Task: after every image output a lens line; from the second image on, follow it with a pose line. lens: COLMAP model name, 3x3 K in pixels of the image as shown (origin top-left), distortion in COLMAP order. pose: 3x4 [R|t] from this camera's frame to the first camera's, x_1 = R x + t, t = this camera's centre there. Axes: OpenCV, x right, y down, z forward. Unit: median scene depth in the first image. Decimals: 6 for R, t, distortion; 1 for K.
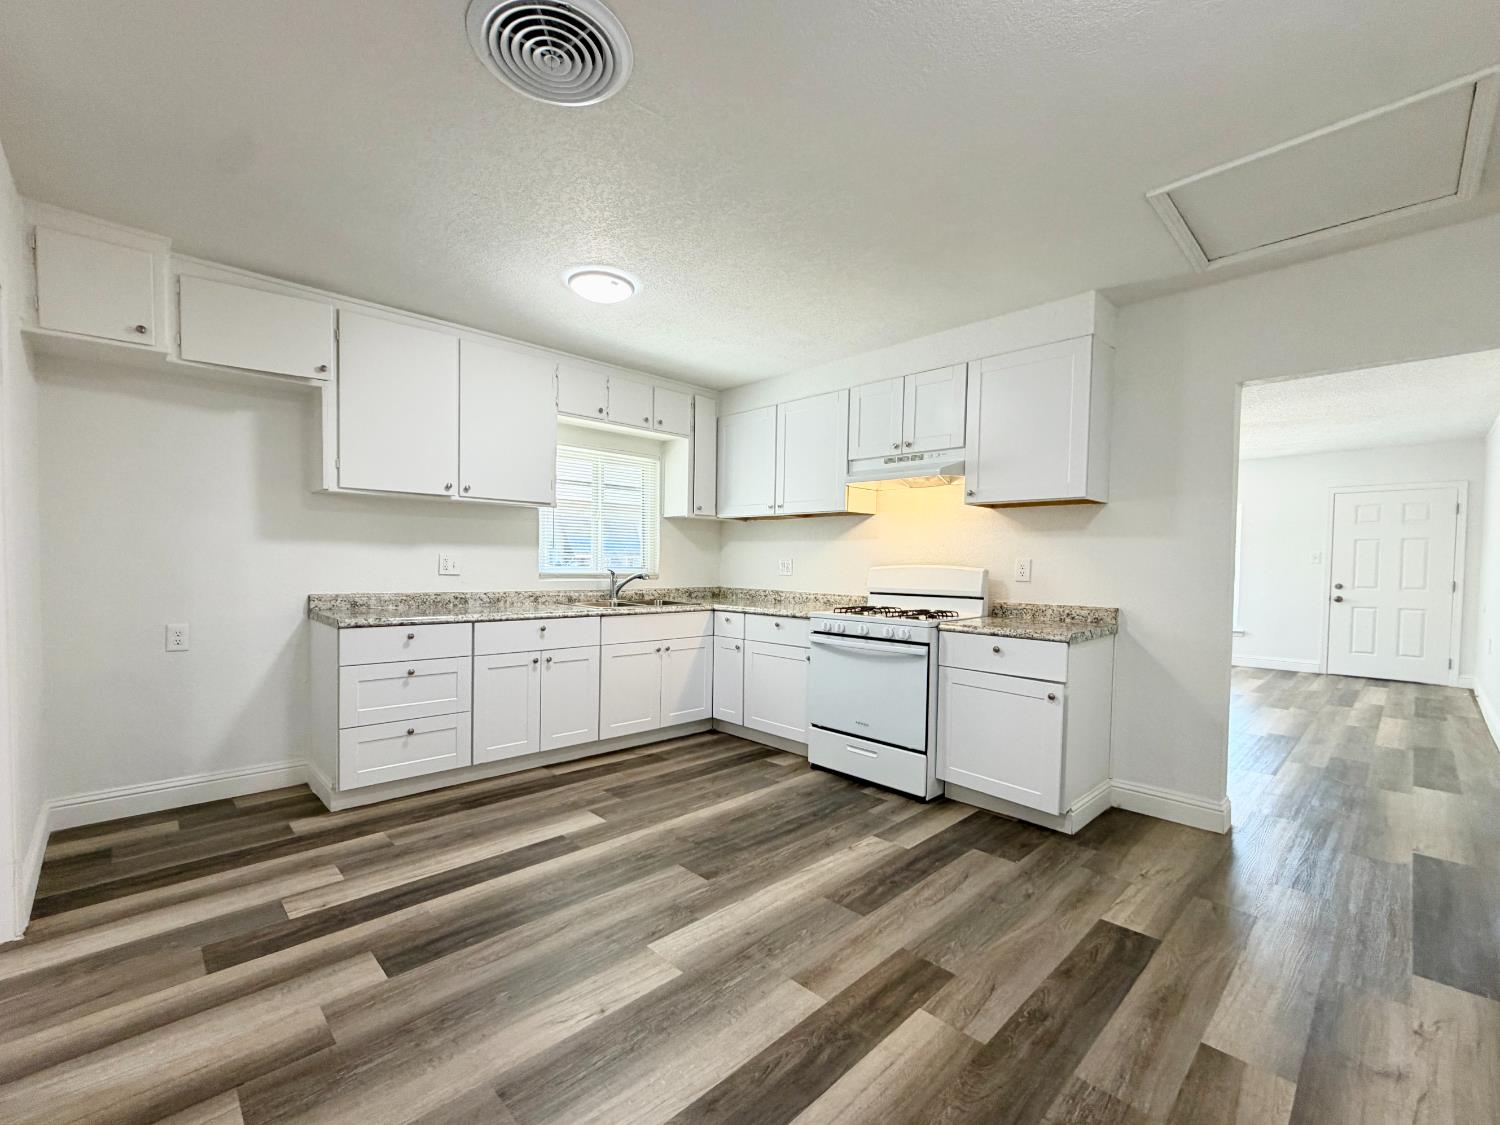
lens RADIAL K [[639.9, 0, 729.5], [0, 639.9, 580.4], [0, 0, 1]] dist [0.000147, 0.000116]
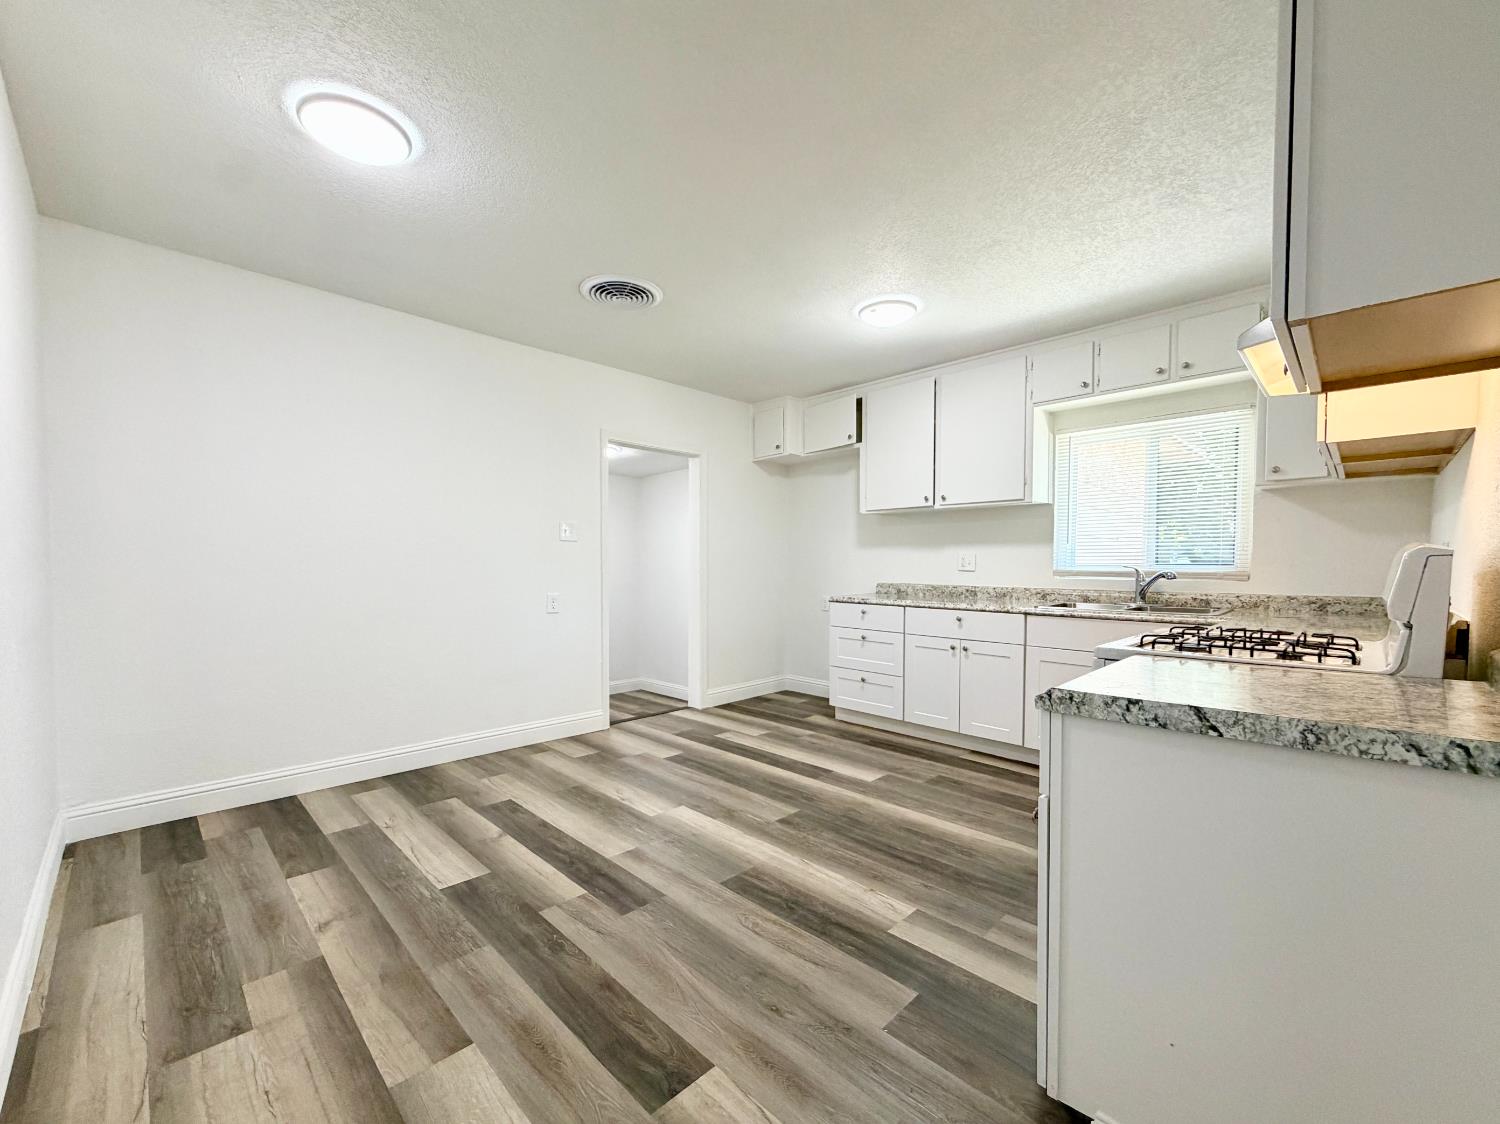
lens RADIAL K [[613.1, 0, 746.1], [0, 613.1, 578.0], [0, 0, 1]] dist [-0.000013, -0.000047]
pose [[0.035785, 0.008269, -0.999325, 0.840046], [-0.030679, 0.999504, 0.007172, 0.011127], [0.998888, 0.030402, 0.036021, 0.687430]]
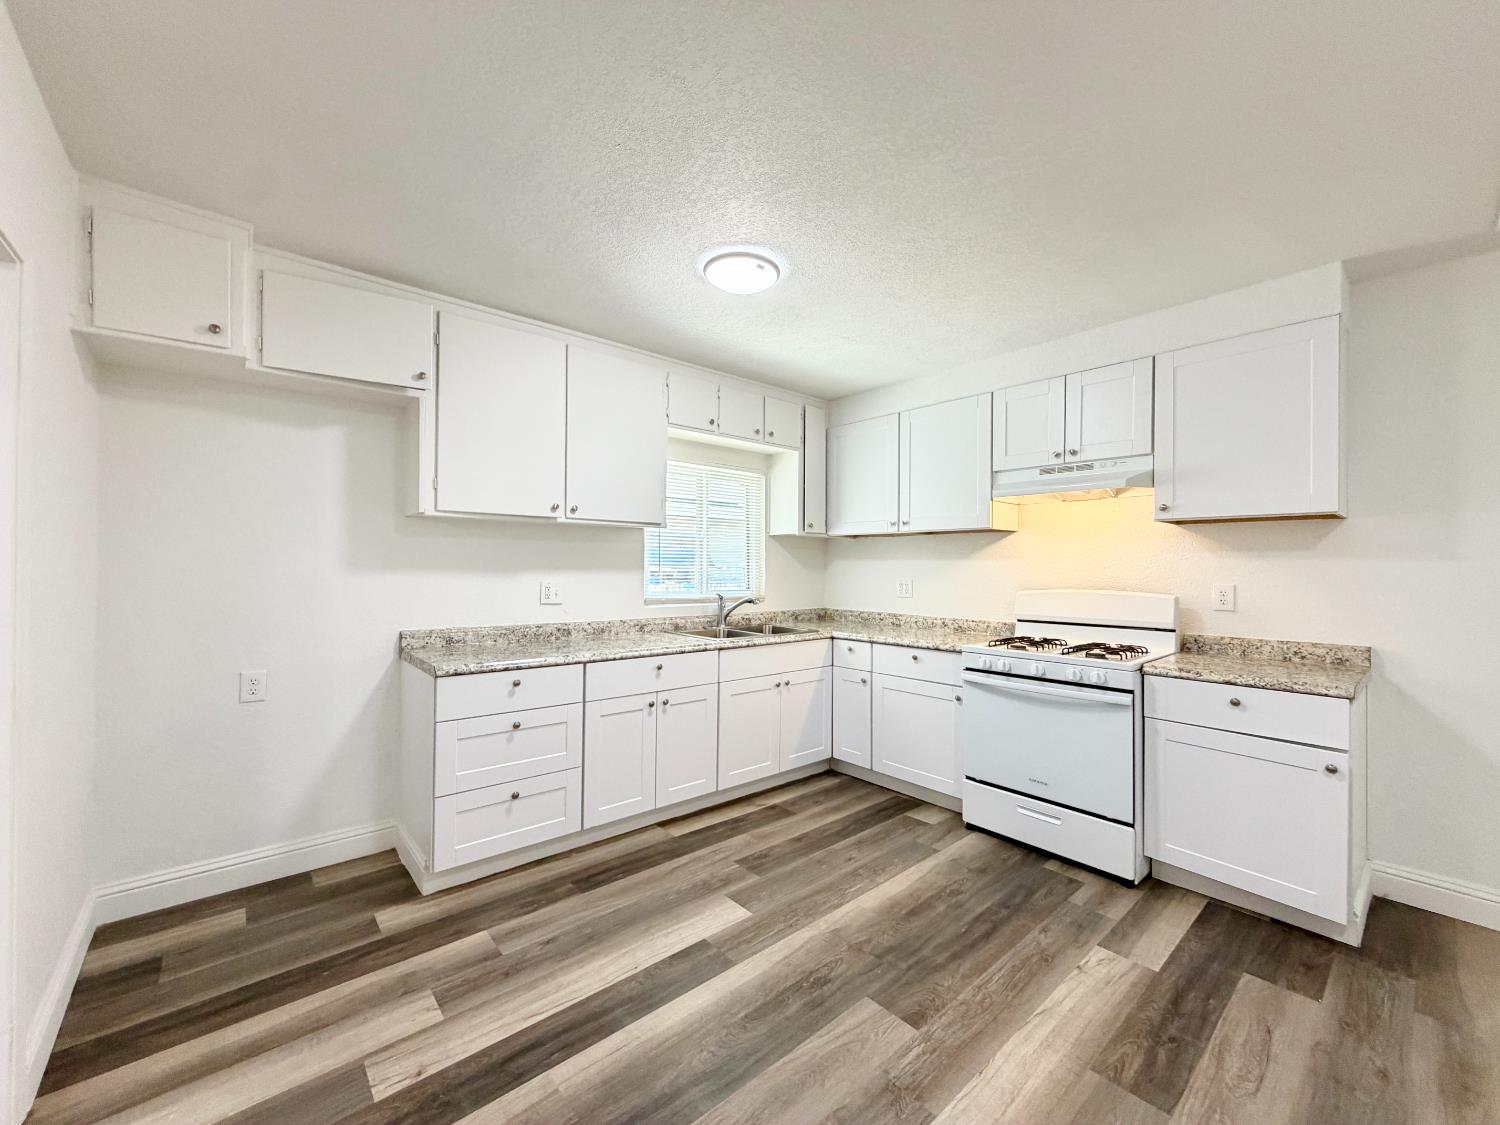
lens RADIAL K [[595.0, 0, 750.0], [0, 595.0, 562.5], [0, 0, 1]] dist [0.001235, -0.000211]
pose [[0.999095, -0.008433, -0.041684, -0.151186], [0.006793, 0.999203, -0.039332, -0.040054], [0.041982, 0.039013, 0.998356, 0.211447]]
